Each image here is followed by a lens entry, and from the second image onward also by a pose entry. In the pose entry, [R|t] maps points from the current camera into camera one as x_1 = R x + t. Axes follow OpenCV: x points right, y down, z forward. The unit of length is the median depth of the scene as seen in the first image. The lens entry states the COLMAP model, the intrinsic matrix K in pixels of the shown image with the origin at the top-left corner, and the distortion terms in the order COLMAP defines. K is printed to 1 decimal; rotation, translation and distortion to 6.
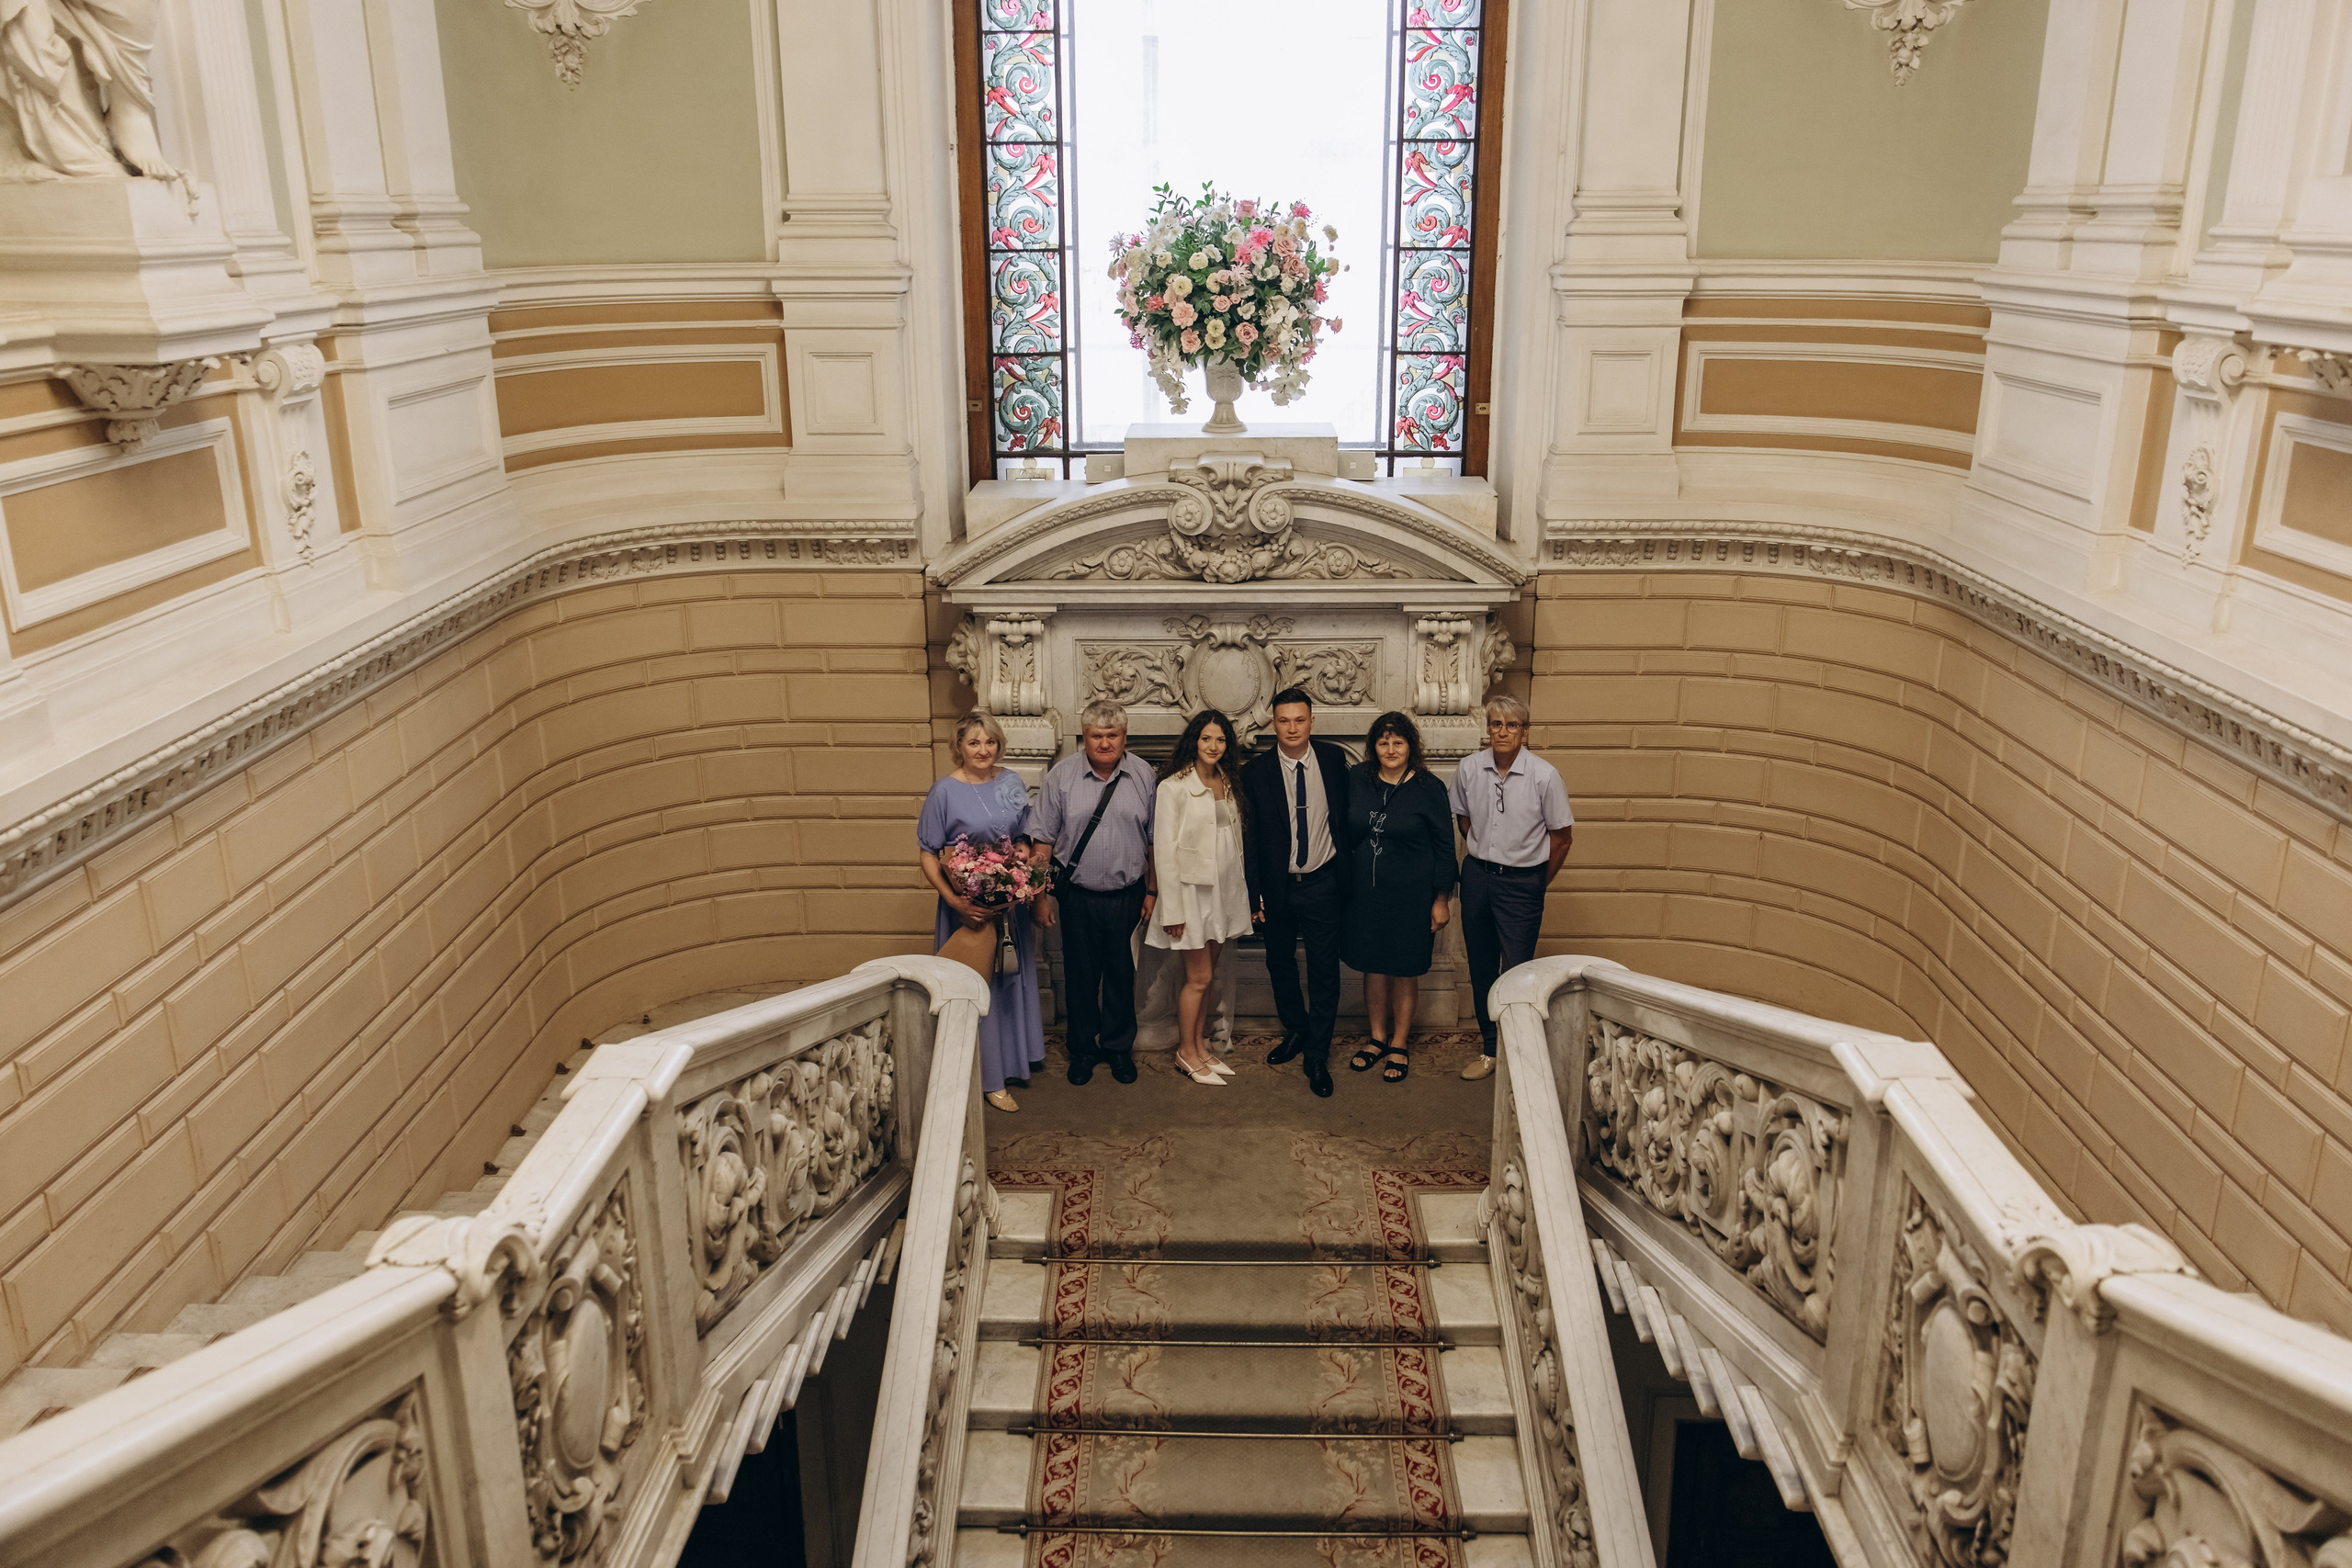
lens RADIAL K [[1794.4, 0, 1168.4], [0, 1794.4, 787.3], [0, 0, 1]] dist [-0.029686, -0.012069]
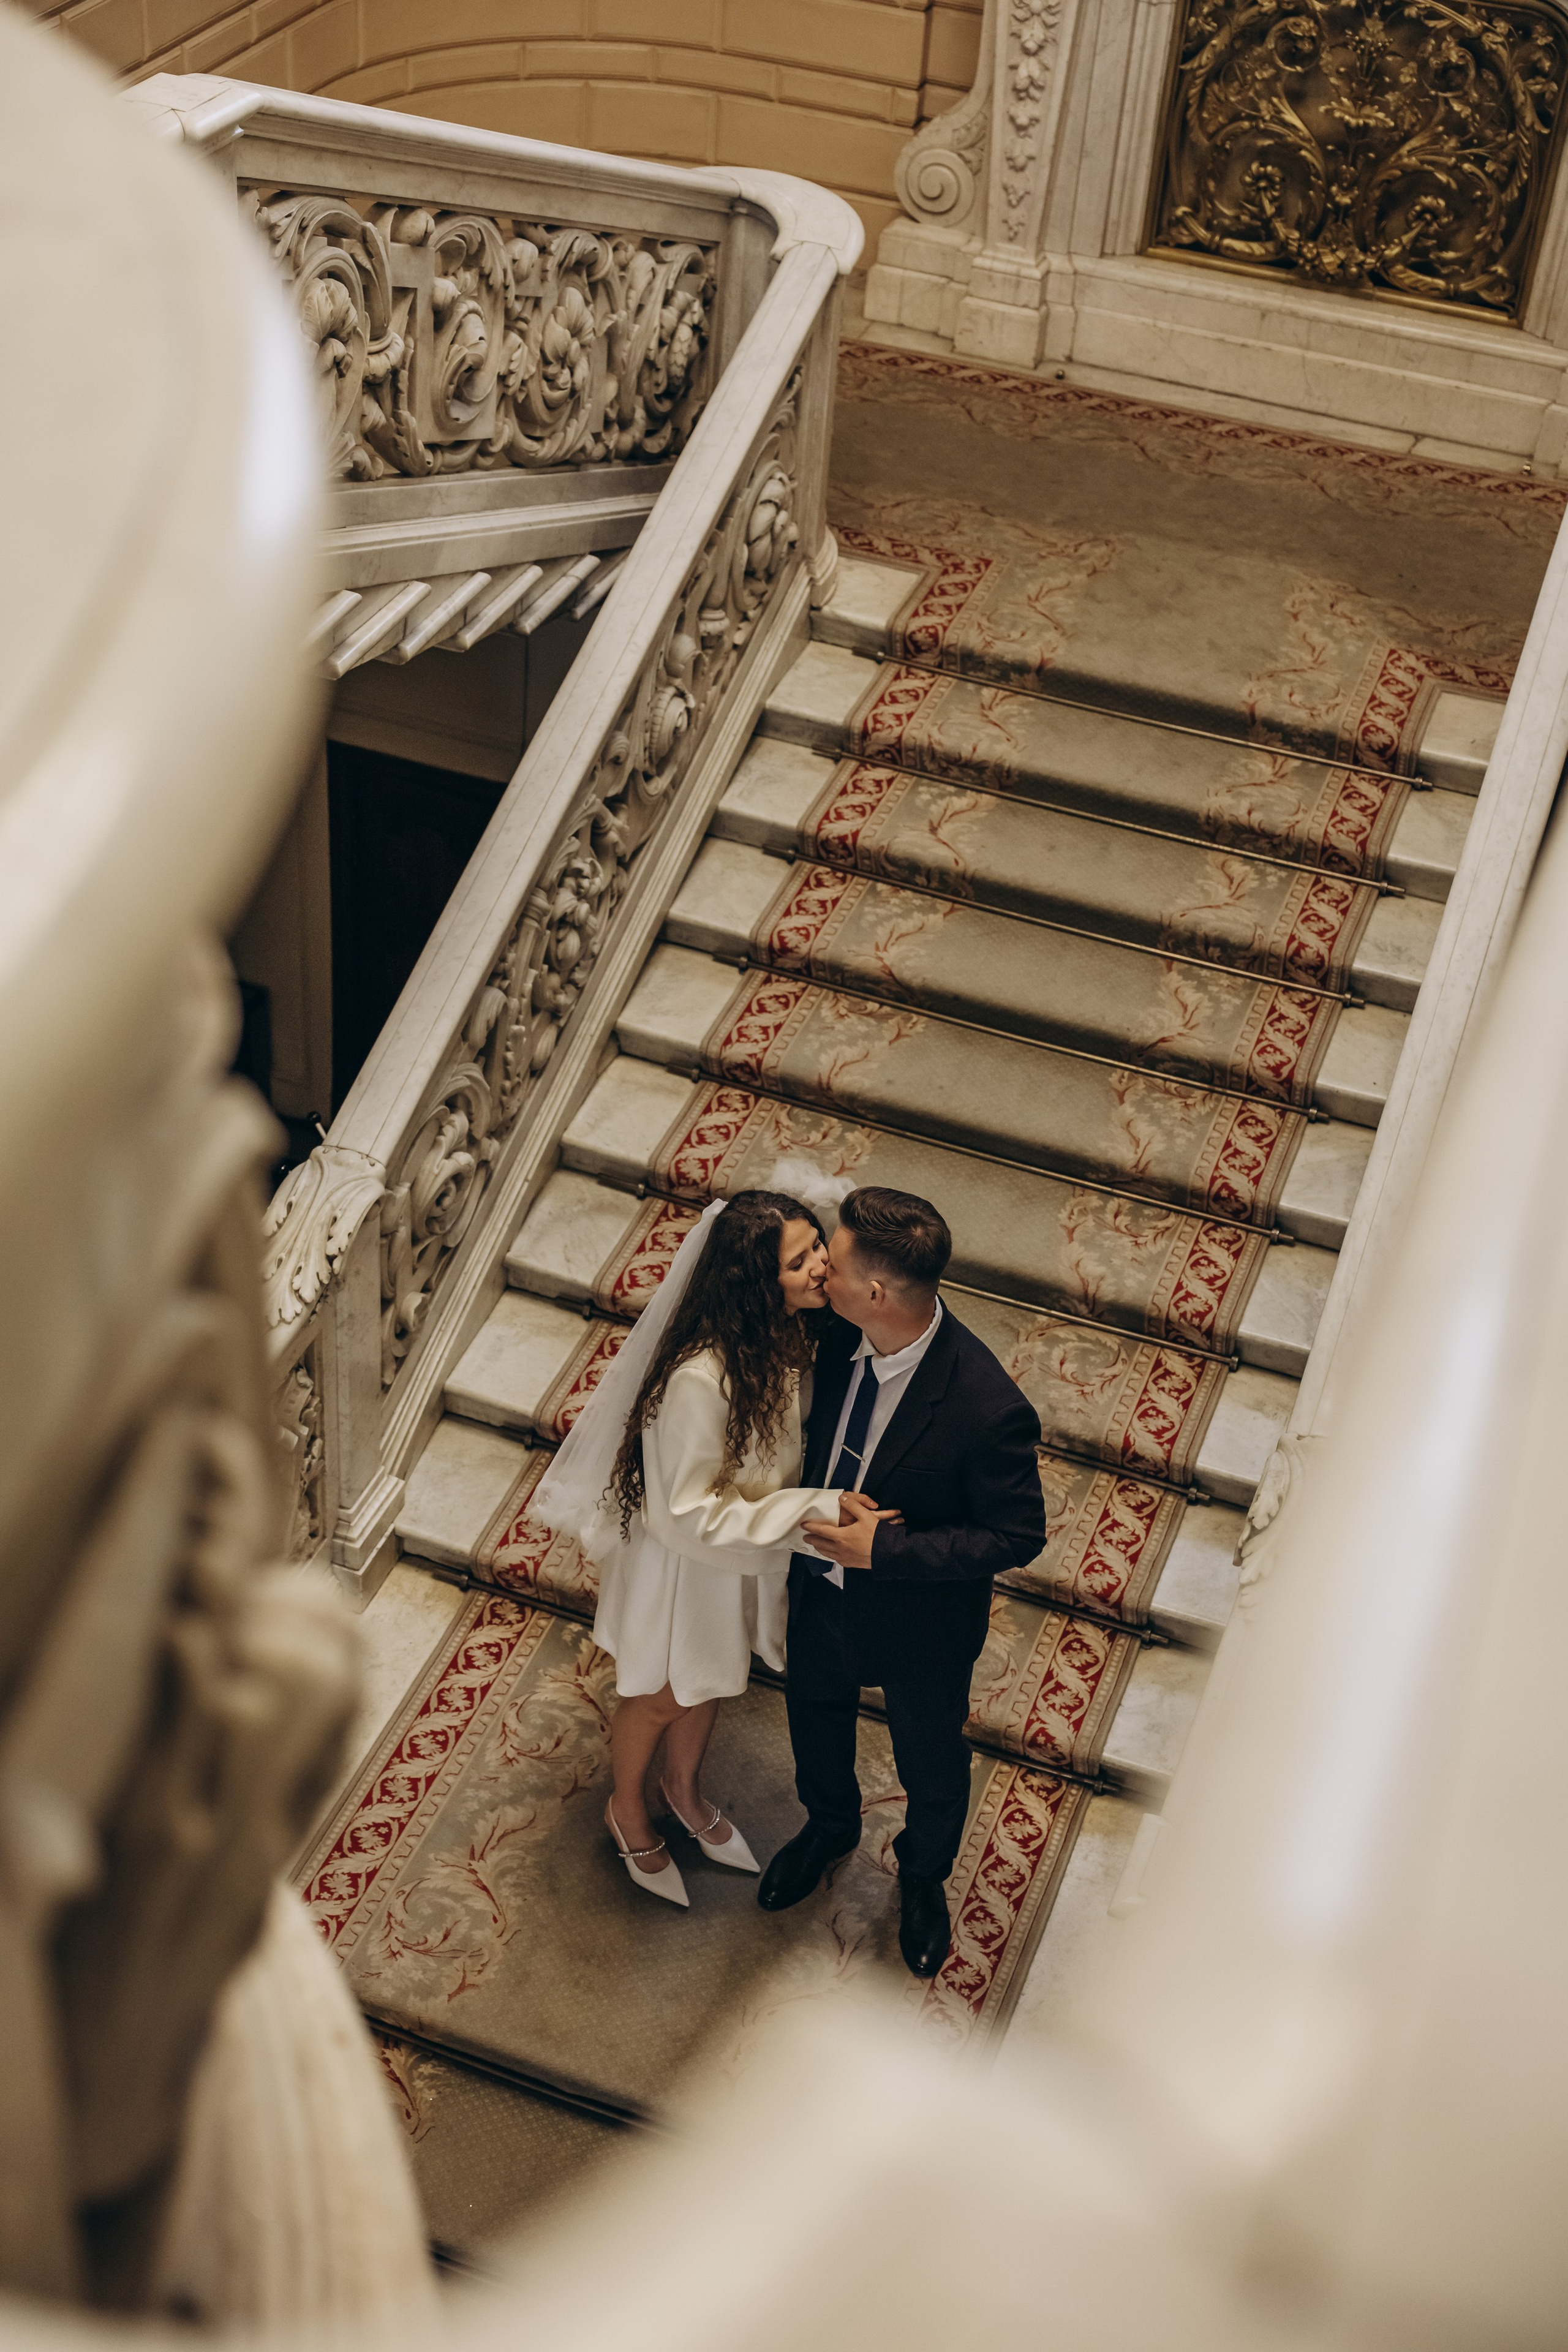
lens RADIAL K [[2931.0, 0, 784.0], [0, 2931.0, 1176.0], [0, 0, 1]] dist [0.134624, -0.491936]
pose [[0.947692, 0.250810, -0.197419, 0.189434], [-0.169510, 0.919554, 0.354524, 0.047347], [0.270456, -0.302515, 0.913969, -0.157455]]
